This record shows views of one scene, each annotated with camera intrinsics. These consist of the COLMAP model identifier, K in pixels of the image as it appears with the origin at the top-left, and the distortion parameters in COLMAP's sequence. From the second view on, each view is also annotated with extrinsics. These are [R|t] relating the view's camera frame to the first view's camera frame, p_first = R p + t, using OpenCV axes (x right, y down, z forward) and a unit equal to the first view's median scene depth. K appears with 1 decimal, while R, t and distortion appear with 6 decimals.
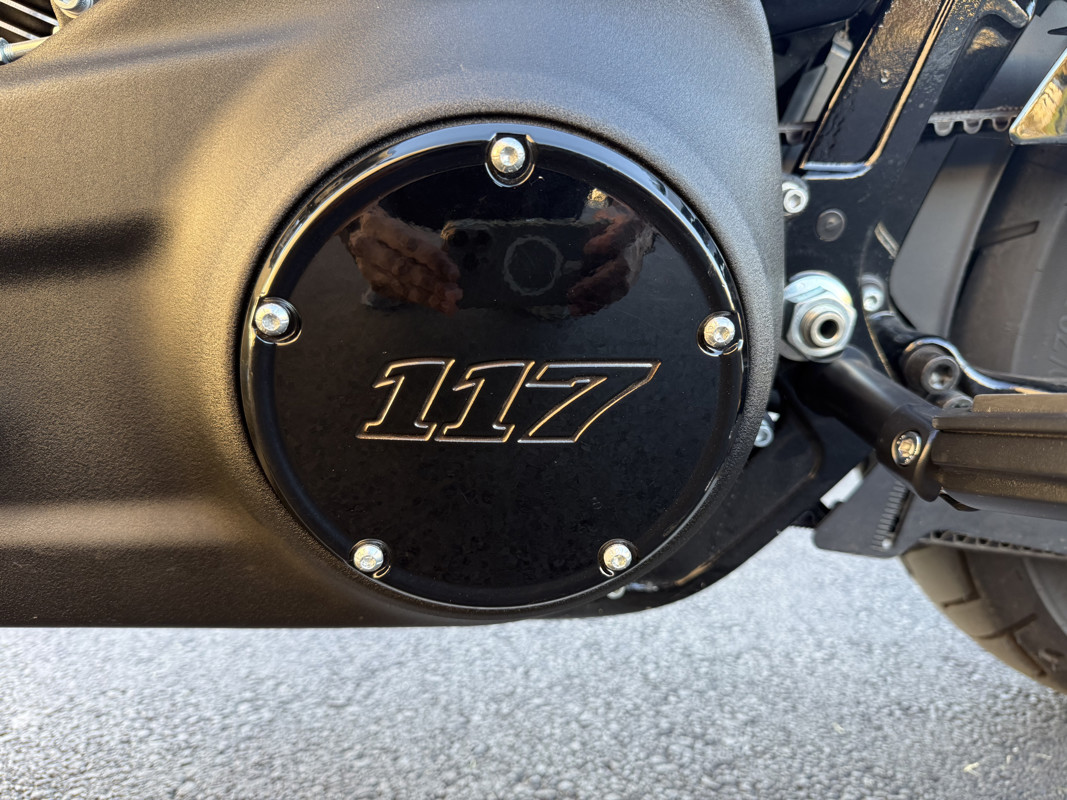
lens RADIAL K [[808.4, 0, 533.5], [0, 808.4, 400.0], [0, 0, 1]] dist [0.056127, 0.003053]
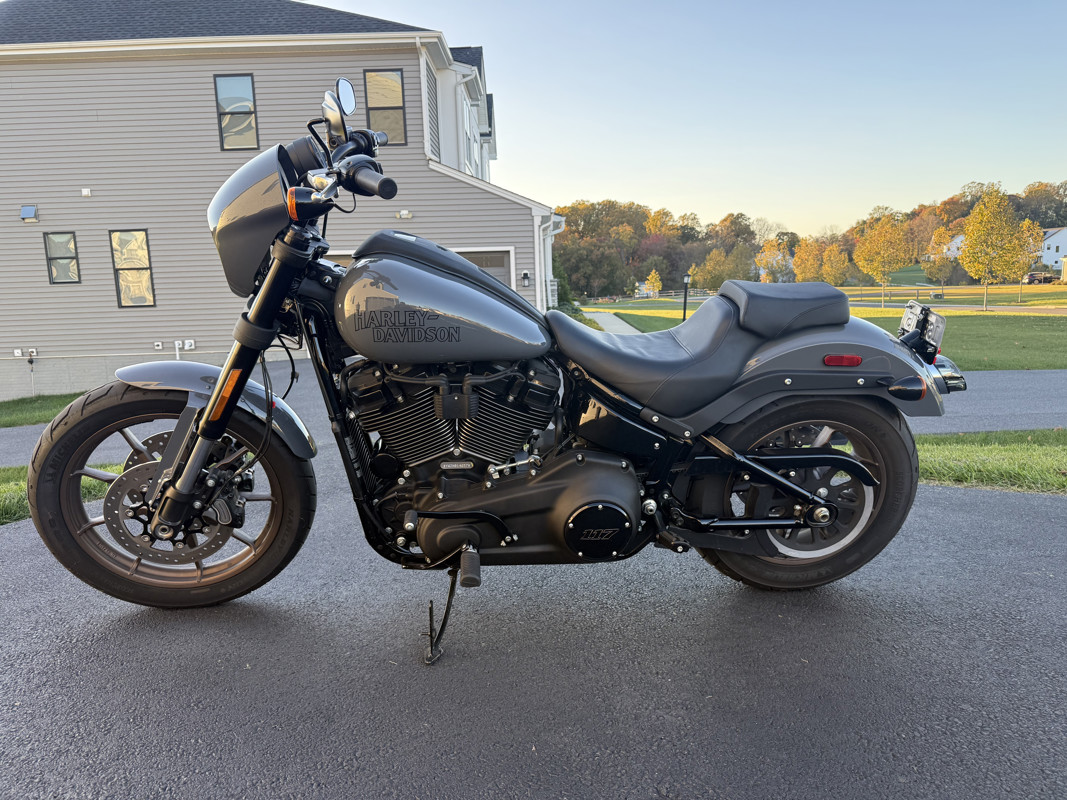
lens RADIAL K [[808.4, 0, 533.5], [0, 808.4, 400.0], [0, 0, 1]] dist [0.056127, 0.003053]
pose [[0.999628, -0.027256, -0.001331, -0.579413], [0.027285, 0.997607, 0.063522, -1.666891], [-0.000403, -0.063535, 0.997980, -6.194606]]
